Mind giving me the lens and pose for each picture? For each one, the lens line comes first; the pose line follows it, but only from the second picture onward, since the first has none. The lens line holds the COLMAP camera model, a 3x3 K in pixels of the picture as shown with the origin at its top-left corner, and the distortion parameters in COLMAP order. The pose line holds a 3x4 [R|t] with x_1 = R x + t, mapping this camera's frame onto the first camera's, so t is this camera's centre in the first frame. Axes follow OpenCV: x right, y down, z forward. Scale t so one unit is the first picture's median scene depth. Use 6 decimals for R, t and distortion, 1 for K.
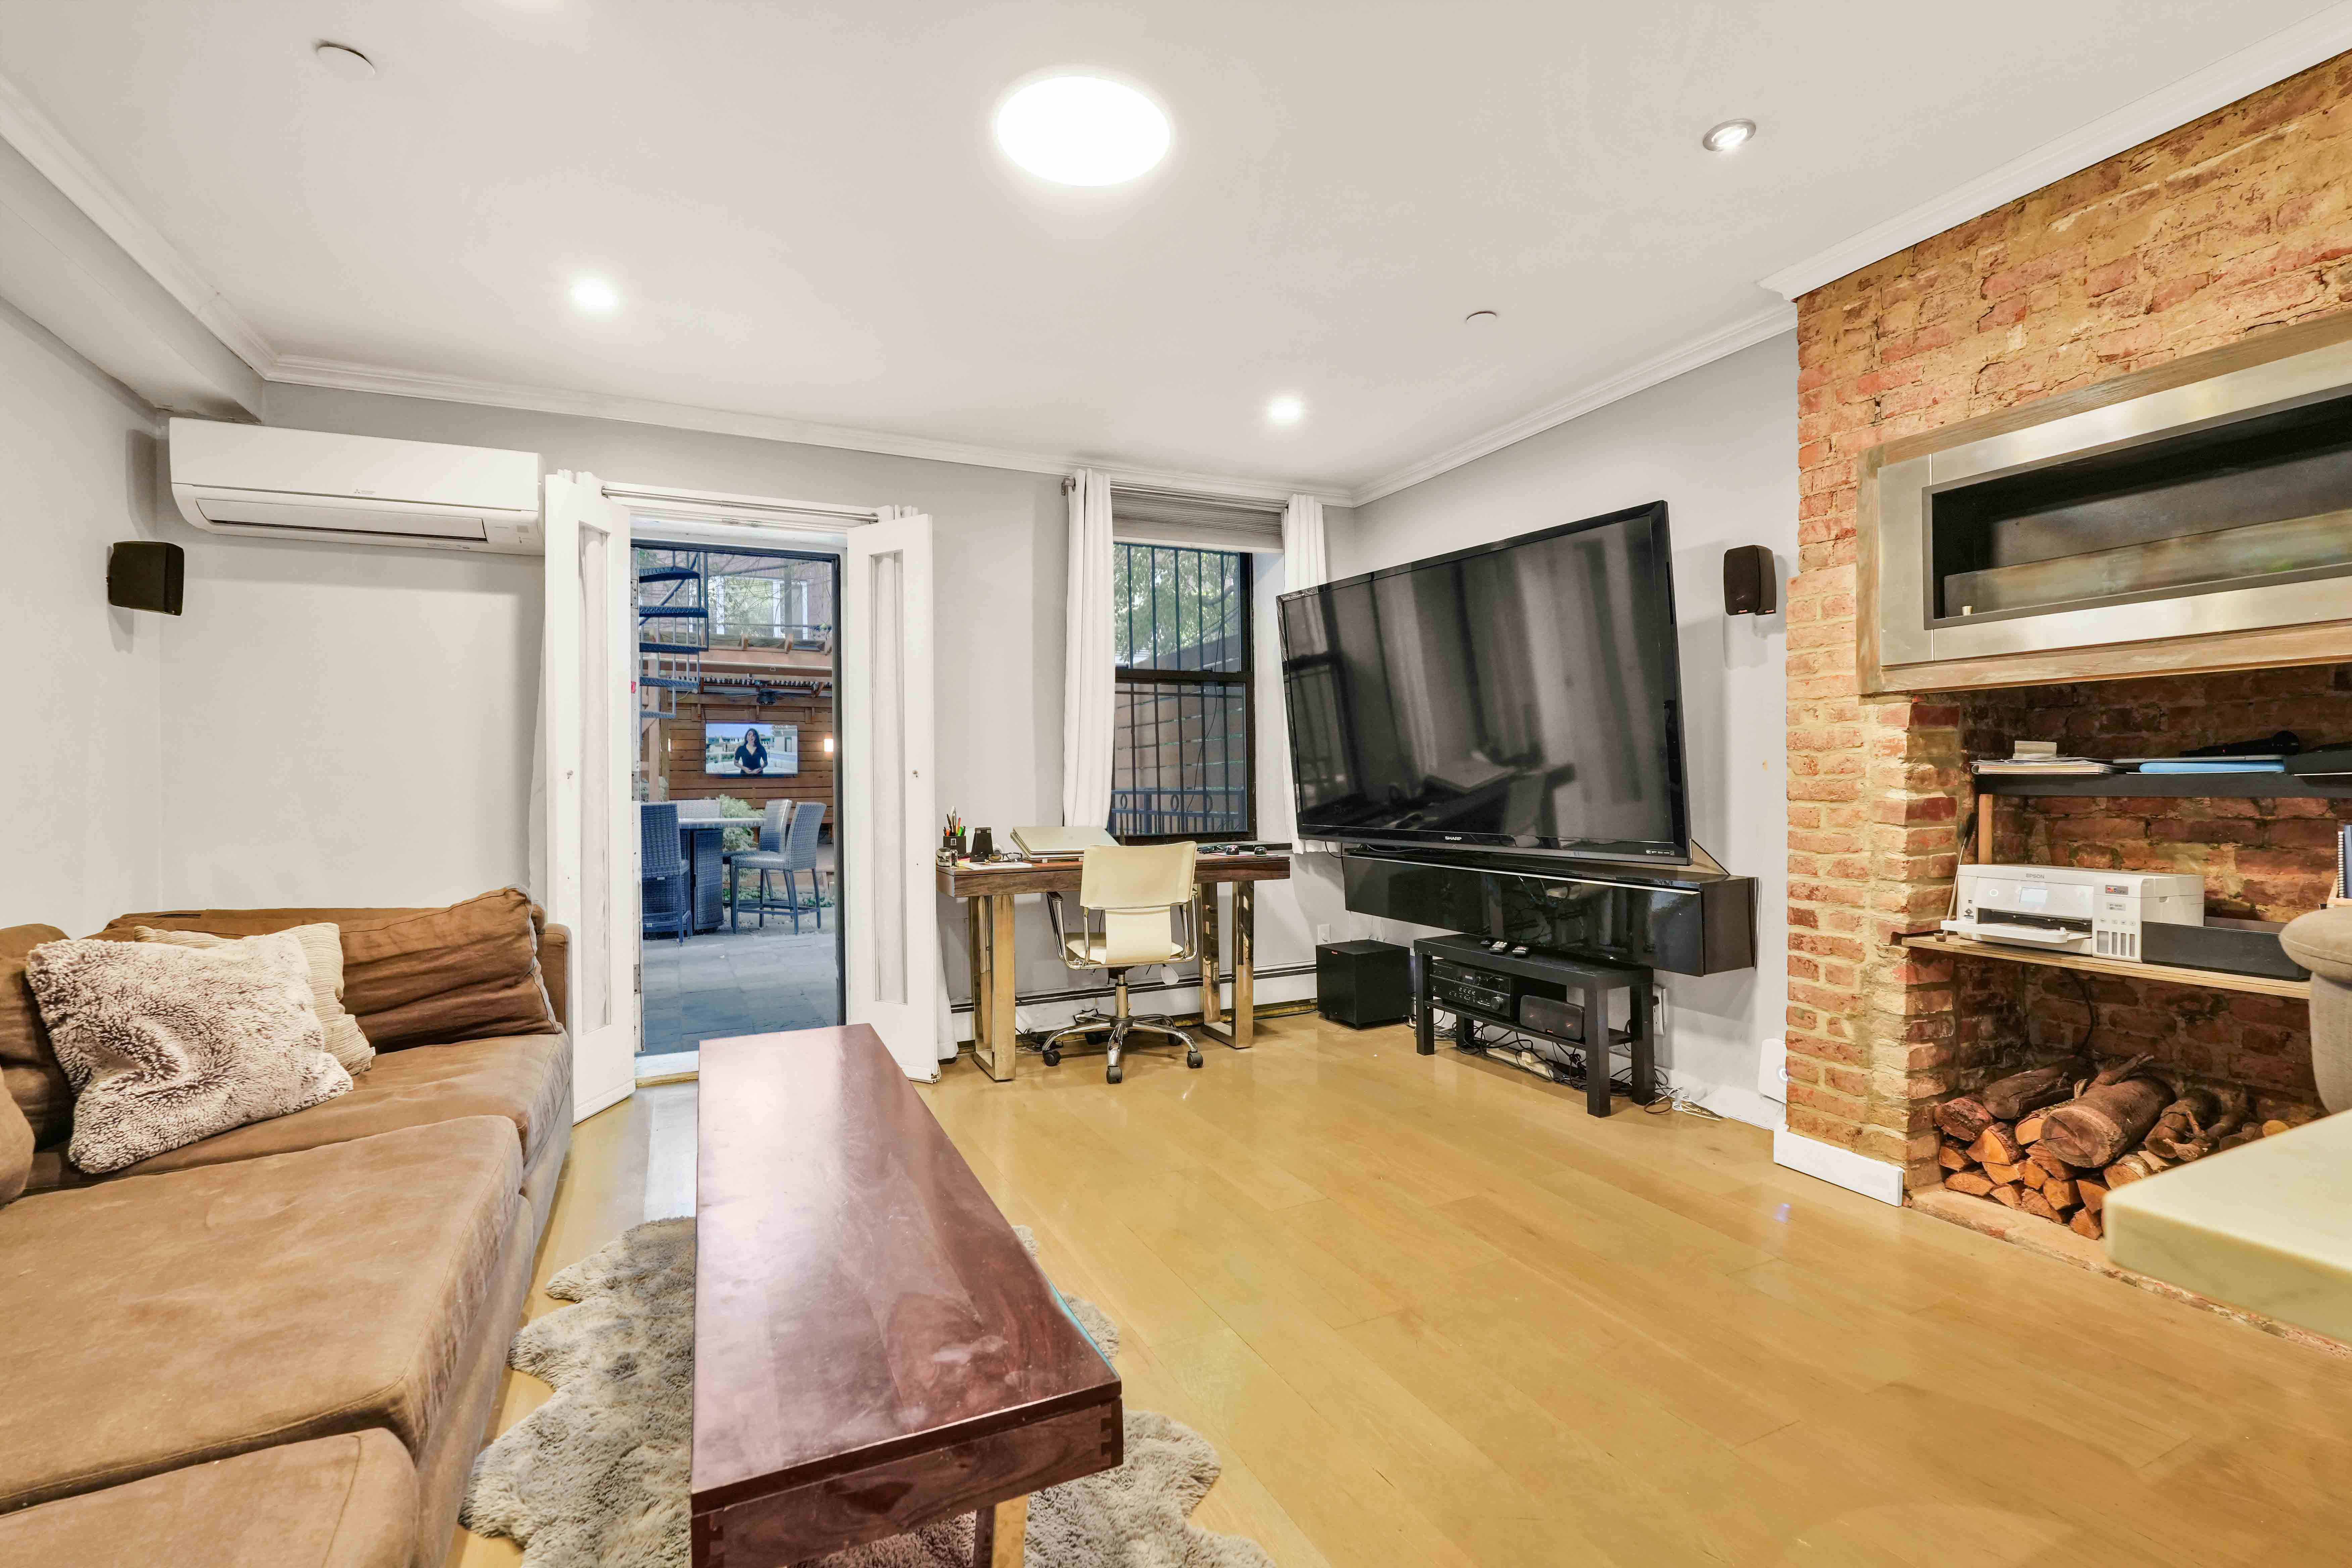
lens RADIAL K [[1023.8, 0, 1172.1], [0, 1023.8, 785.7], [0, 0, 1]] dist [-0.001068, 0.000012]
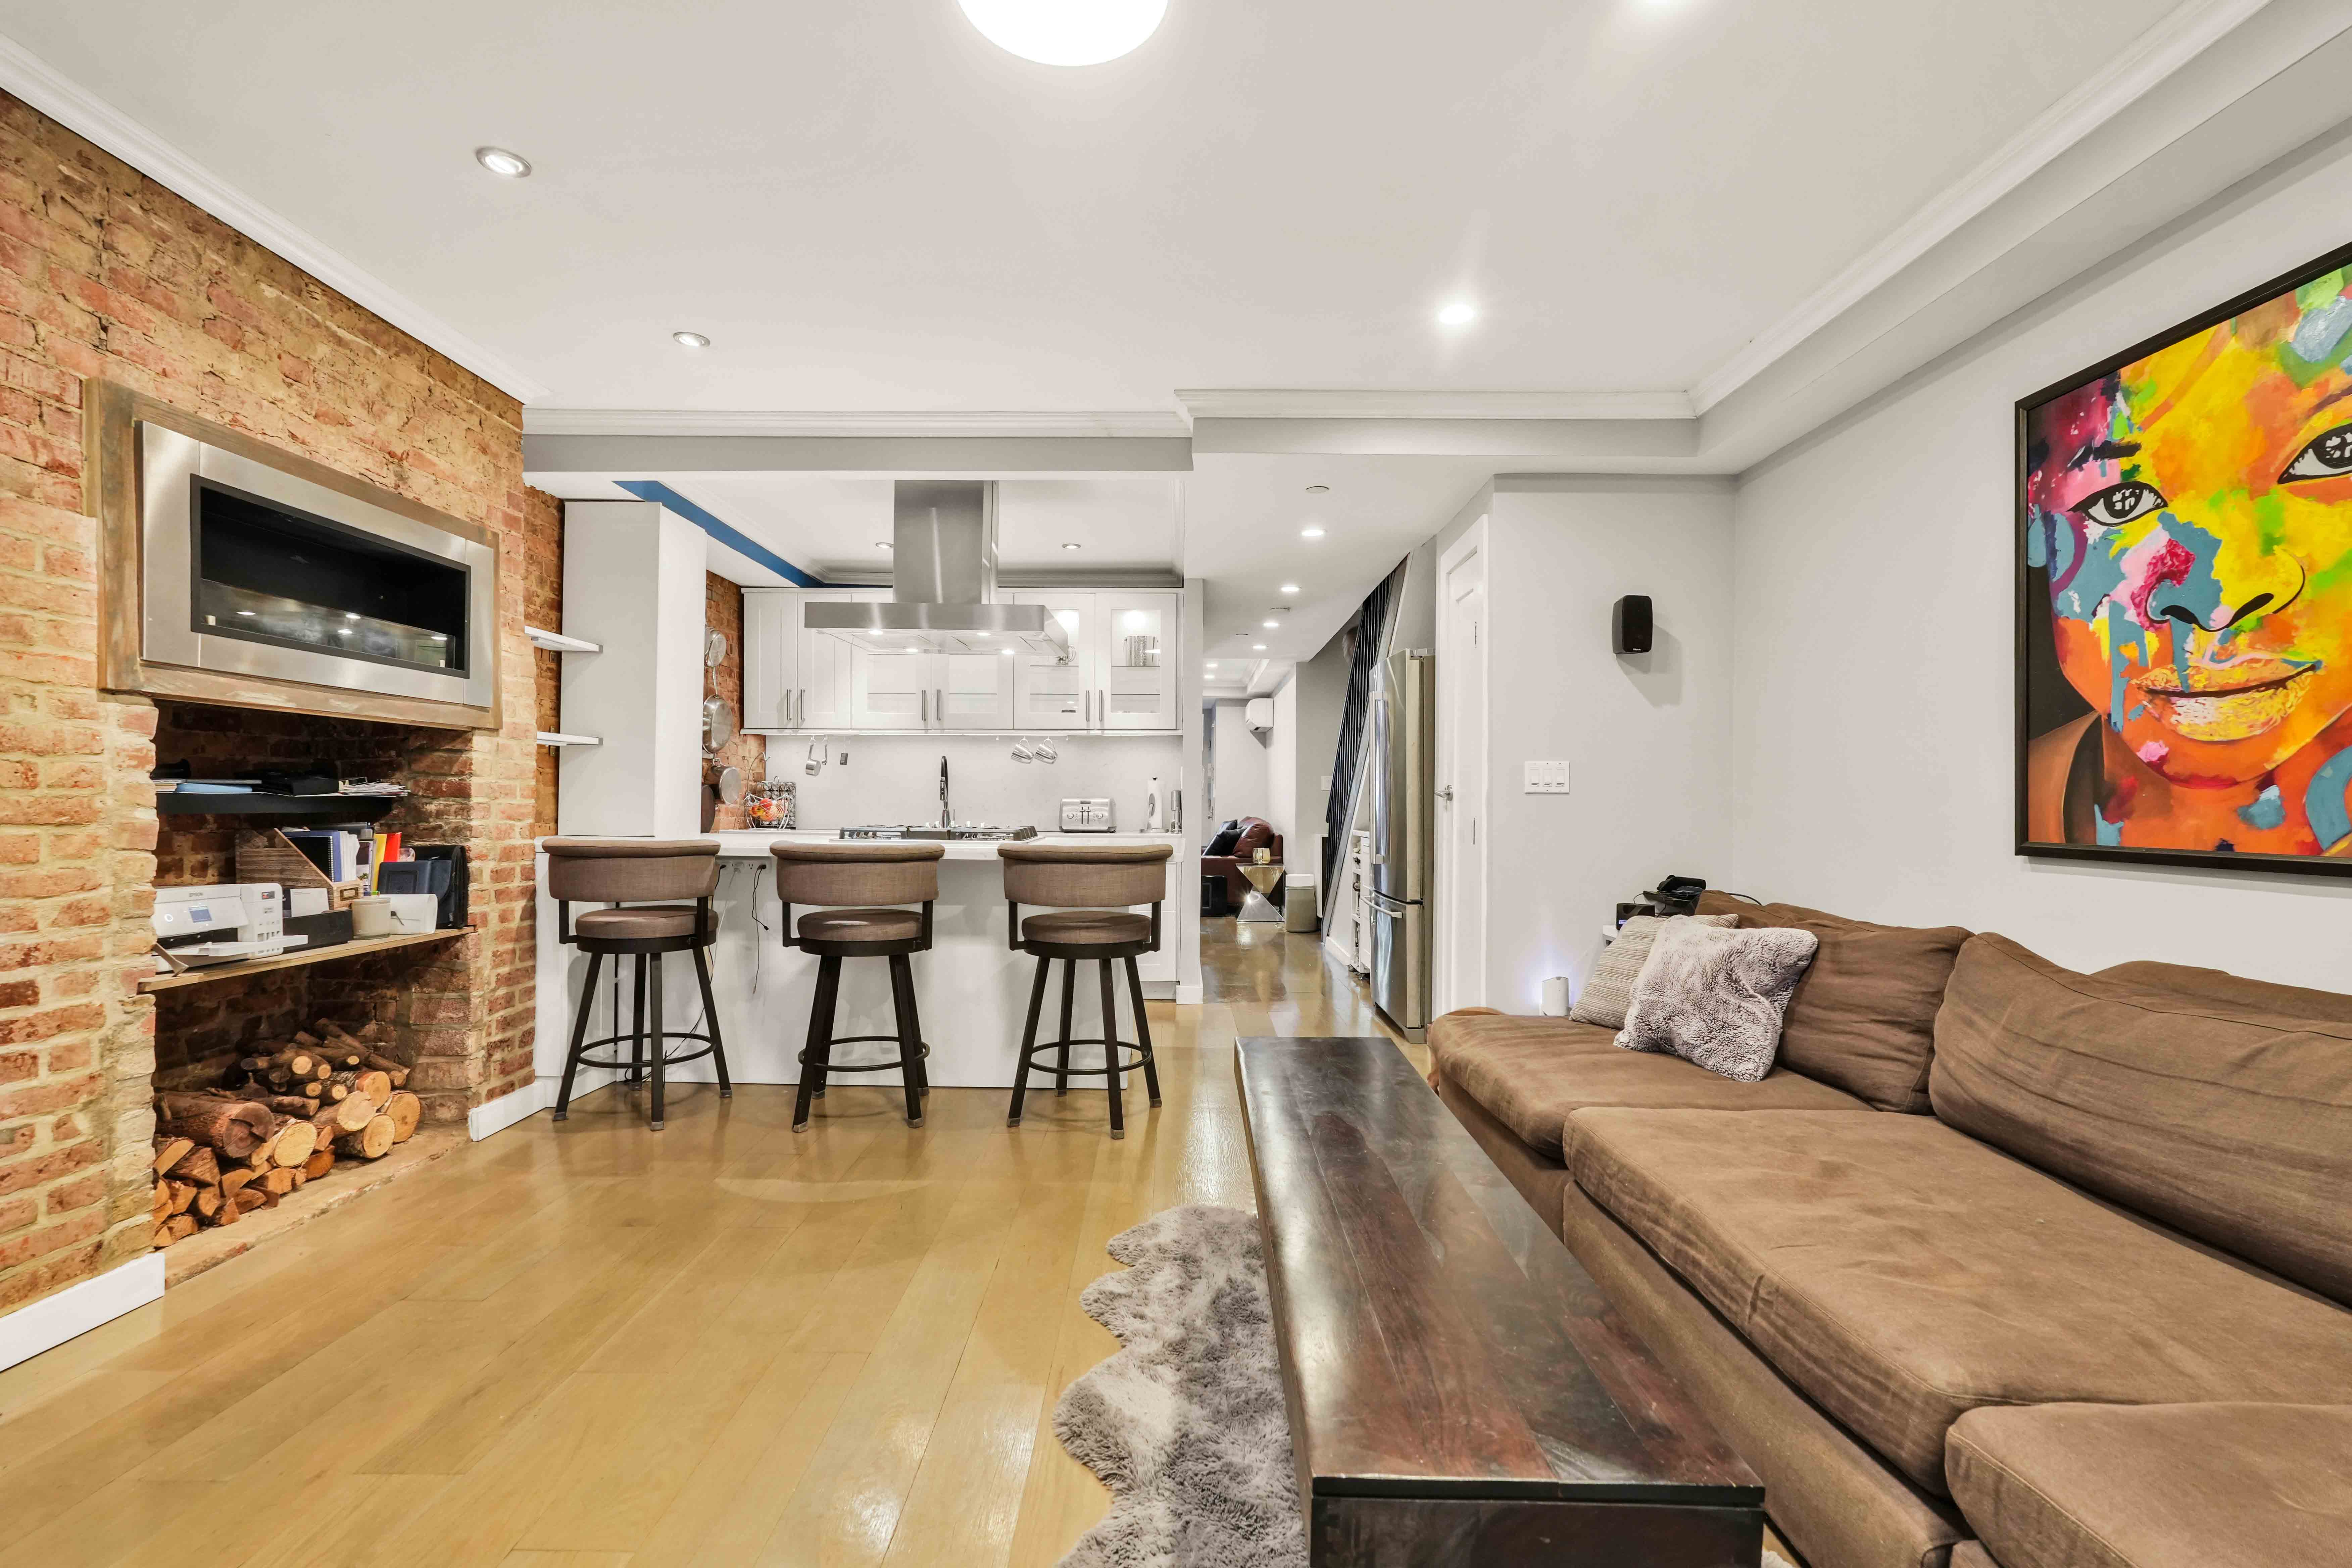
lens RADIAL K [[1023.8, 0, 1175.7], [0, 1023.8, 794.6], [0, 0, 1]] dist [-0.001068, 0.000012]
pose [[-0.900489, 0.005822, 0.434841, -0.407282], [0.002018, 0.999956, -0.009211, 0.001747], [-0.434875, -0.007417, -0.900460, 1.334076]]
